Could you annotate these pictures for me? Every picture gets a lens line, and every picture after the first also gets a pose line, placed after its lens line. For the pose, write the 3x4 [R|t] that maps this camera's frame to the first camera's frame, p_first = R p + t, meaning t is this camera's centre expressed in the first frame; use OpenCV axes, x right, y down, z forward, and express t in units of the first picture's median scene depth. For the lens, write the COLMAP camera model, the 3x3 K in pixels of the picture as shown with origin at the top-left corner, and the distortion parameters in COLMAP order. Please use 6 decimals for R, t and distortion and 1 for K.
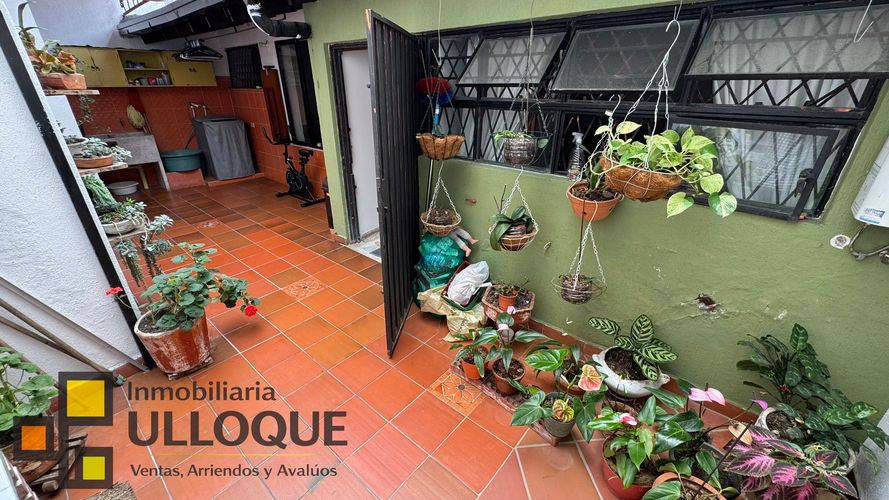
lens RADIAL K [[353.4, 0, 443.0], [0, 353.4, 249.4], [0, 0, 1]] dist [0.000067, -0.001099]
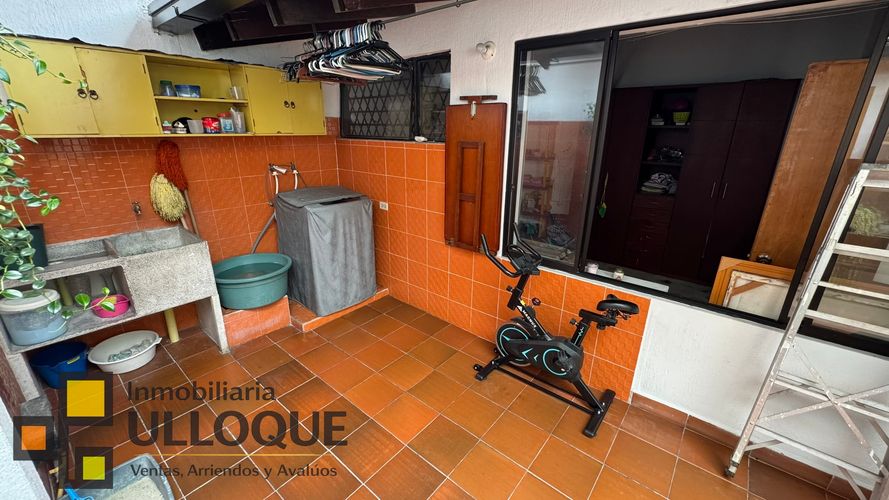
lens RADIAL K [[353.4, 0, 443.7], [0, 353.4, 251.0], [0, 0, 1]] dist [0.000067, -0.001099]
pose [[0.999750, 0.005570, 0.021666, -0.515976], [-0.003250, 0.994394, -0.105685, -0.257147], [-0.022133, 0.105588, 0.994164, 0.536030]]
